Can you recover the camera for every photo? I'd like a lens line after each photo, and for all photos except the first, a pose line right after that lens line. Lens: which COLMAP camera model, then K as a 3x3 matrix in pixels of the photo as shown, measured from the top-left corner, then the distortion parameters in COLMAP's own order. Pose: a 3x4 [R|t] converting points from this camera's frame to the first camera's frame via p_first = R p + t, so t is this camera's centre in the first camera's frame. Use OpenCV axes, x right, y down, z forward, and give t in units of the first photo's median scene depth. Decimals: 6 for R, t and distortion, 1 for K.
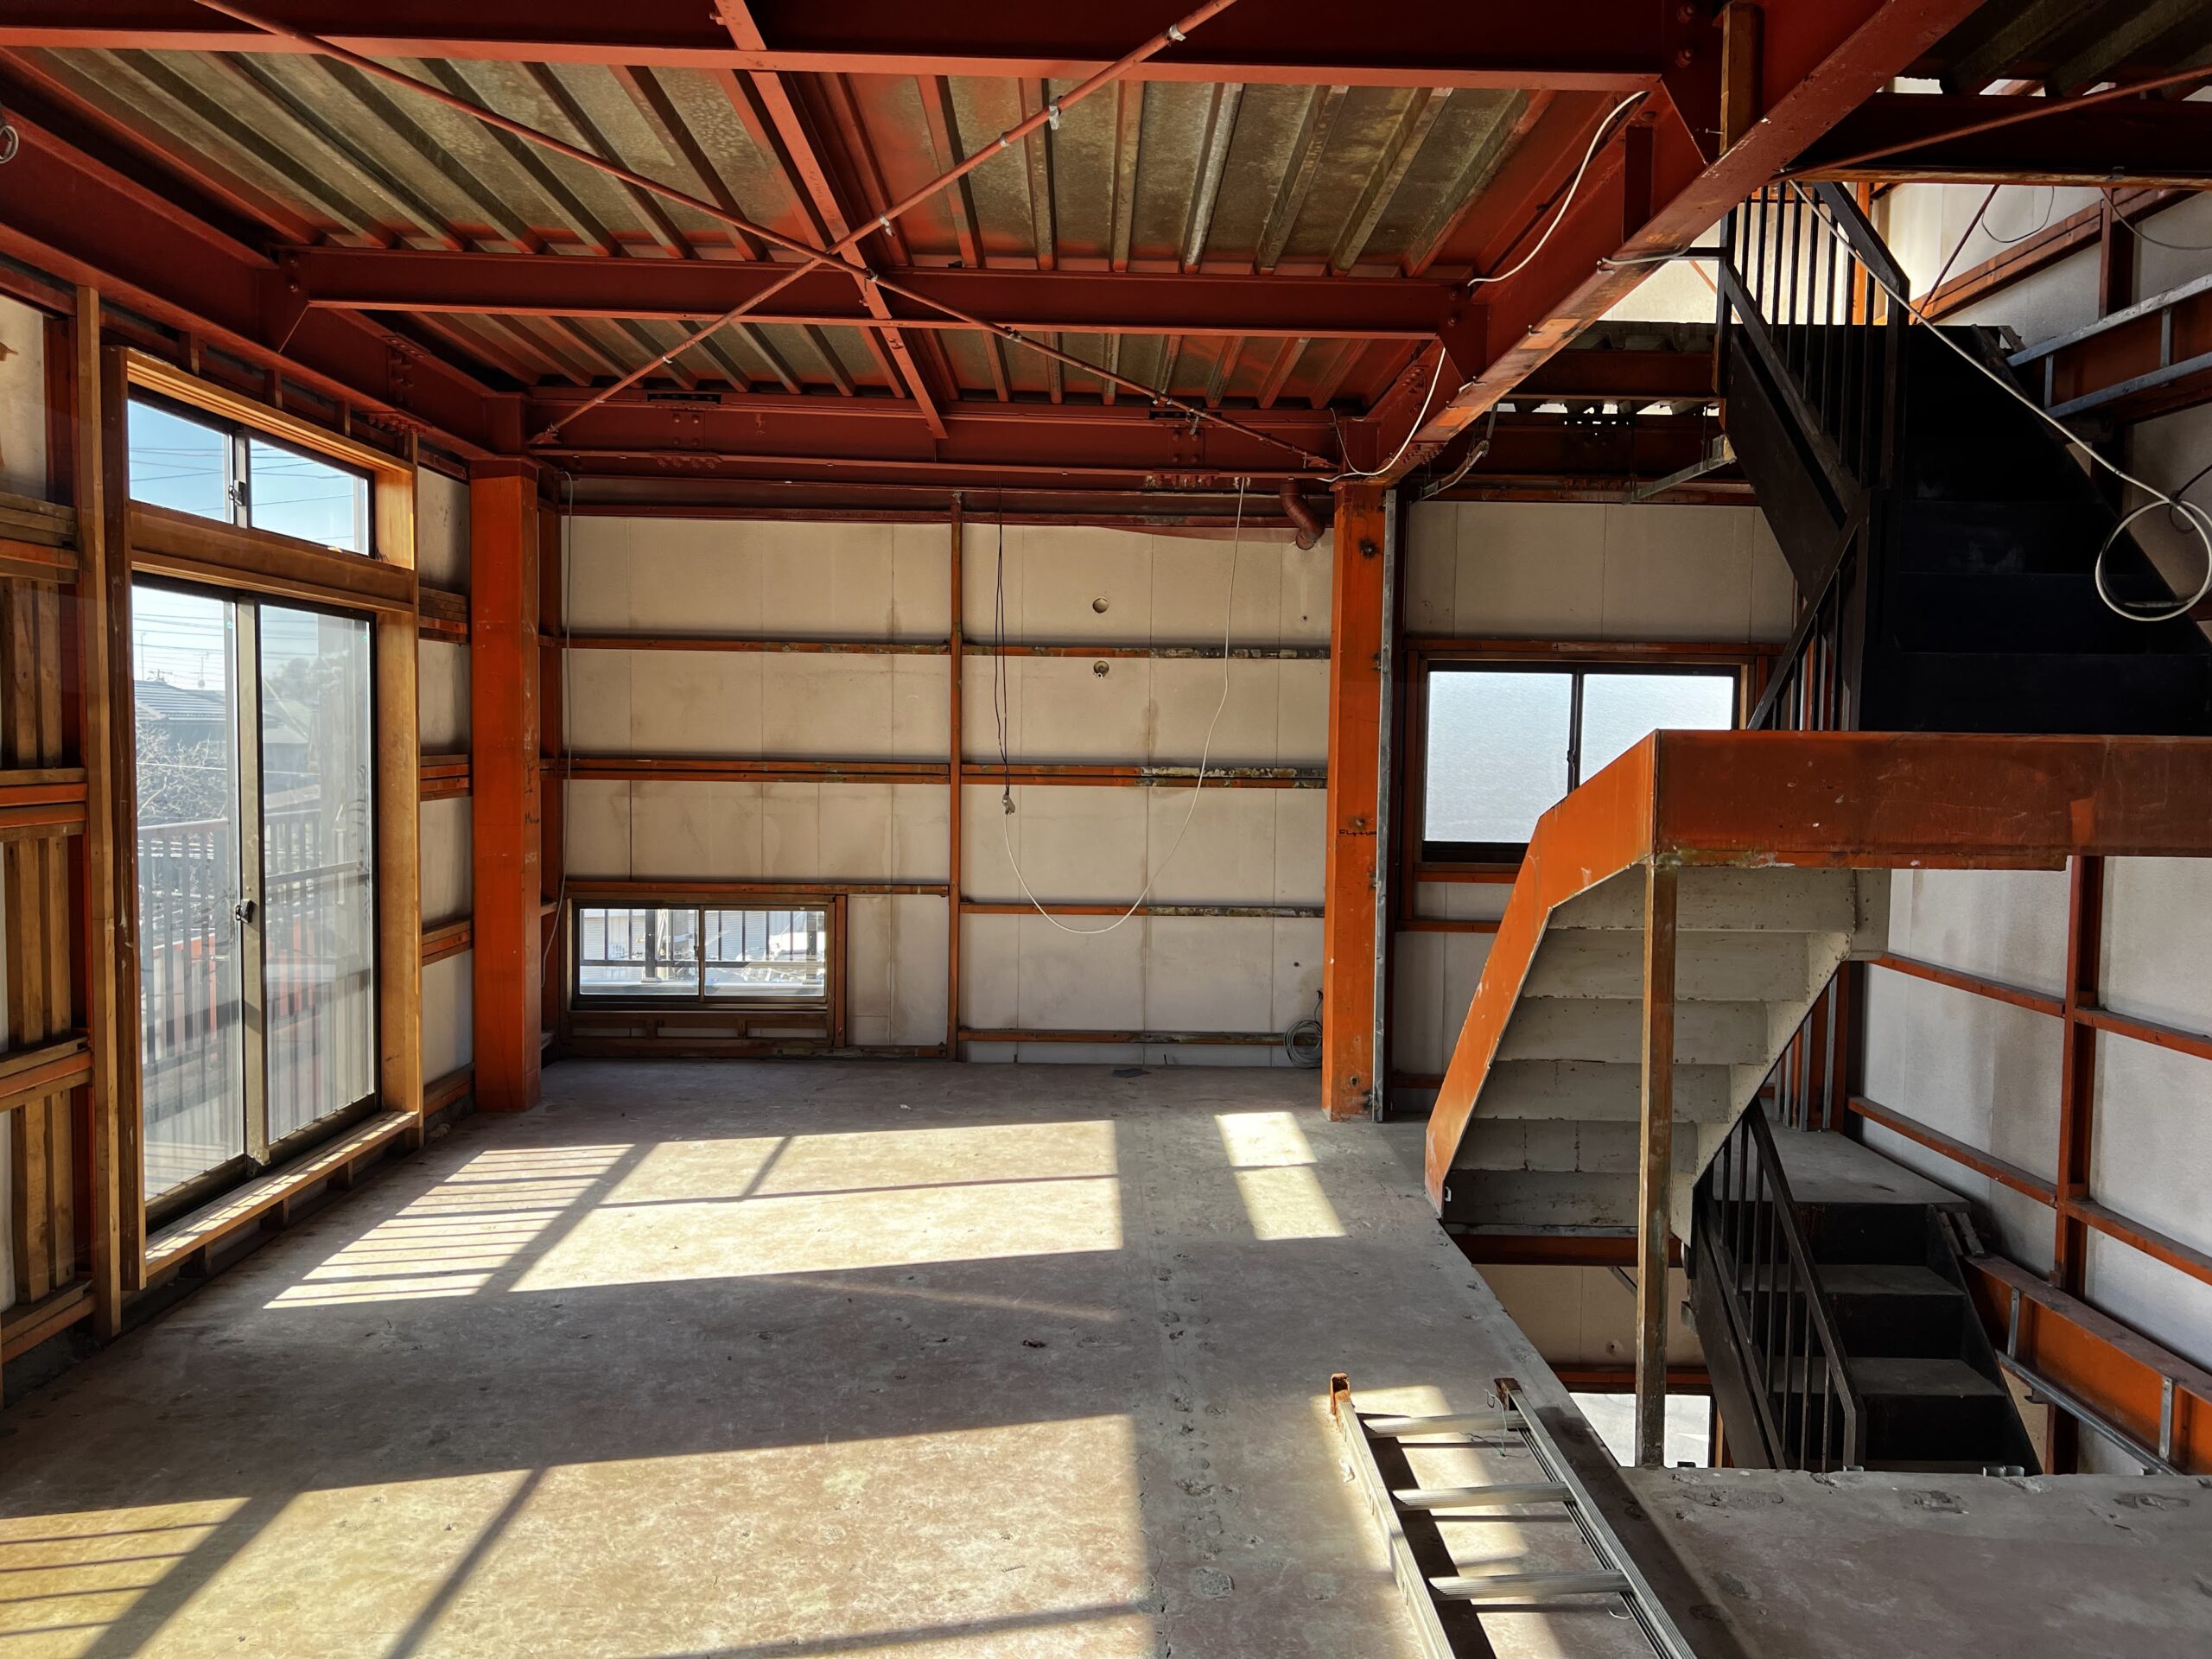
lens RADIAL K [[1672.9, 0, 1094.0], [0, 1672.9, 838.7], [0, 0, 1]] dist [0.071439, -0.079540]
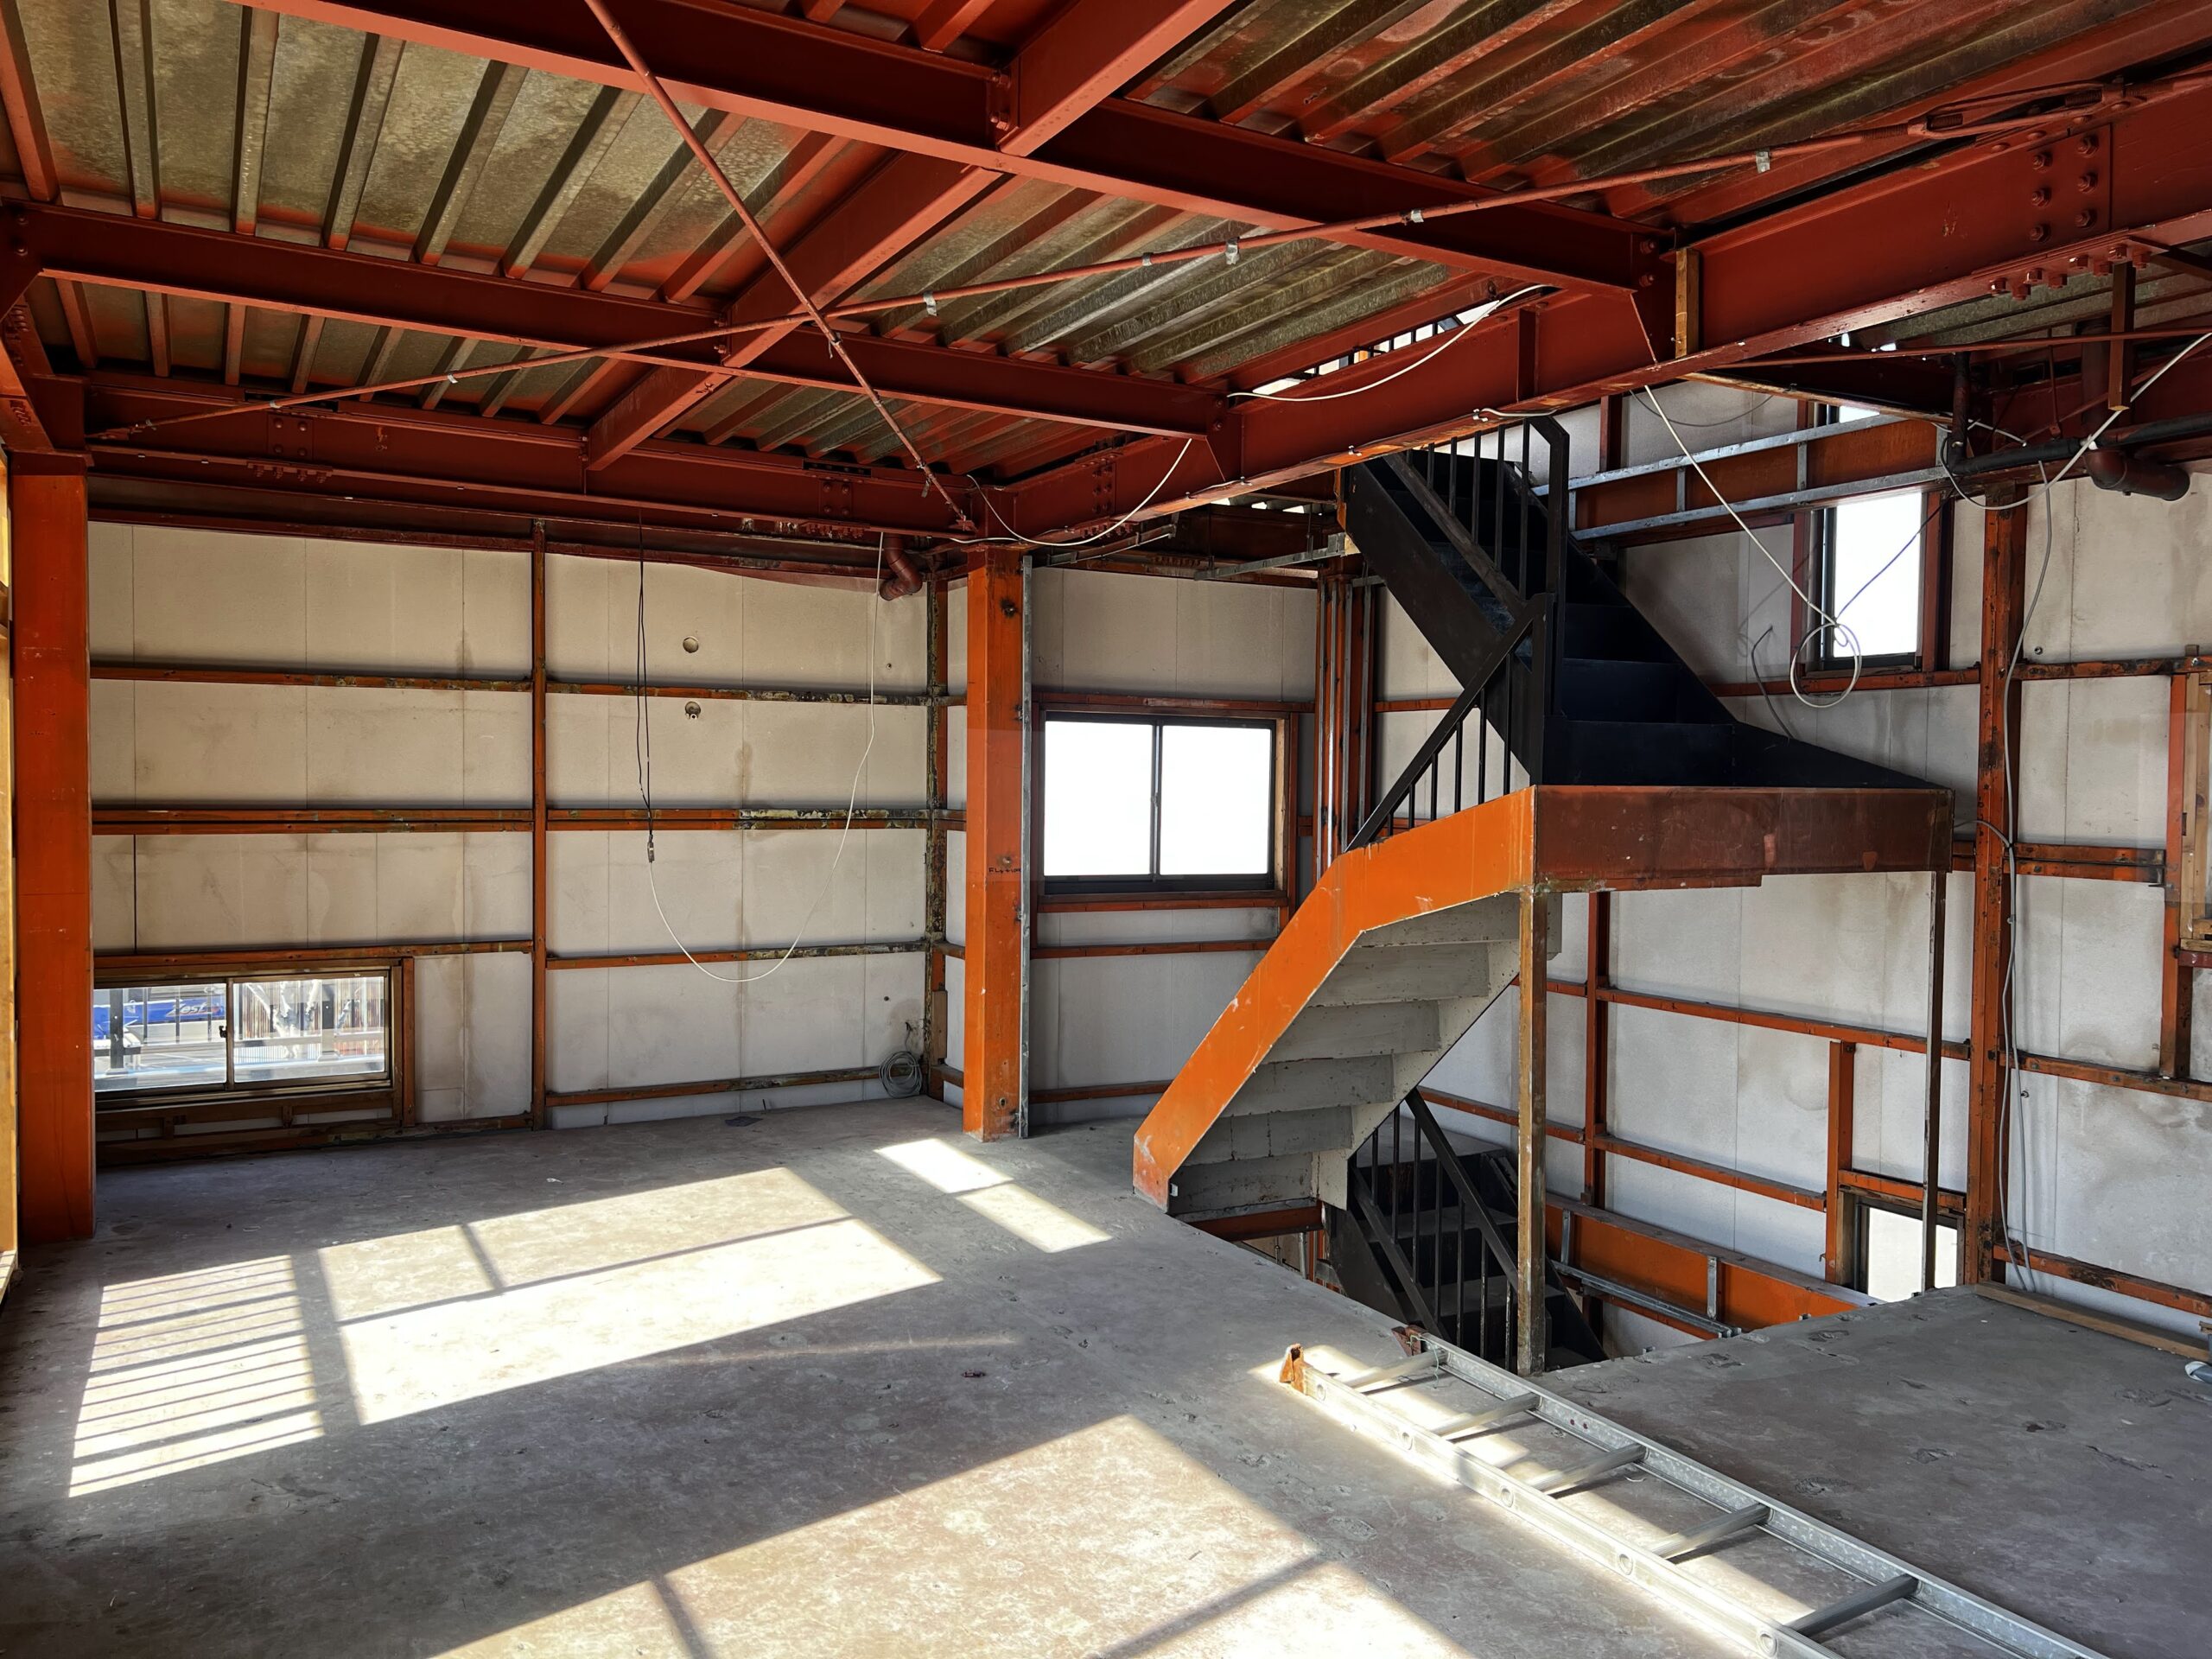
lens RADIAL K [[1672.9, 0, 1112.3], [0, 1672.9, 839.9], [0, 0, 1]] dist [0.071439, -0.079540]
pose [[0.879841, -0.022056, 0.474756, -0.339674], [0.029565, 0.999528, -0.008357, -0.014287], [-0.474348, 0.021389, 0.880078, 0.026976]]
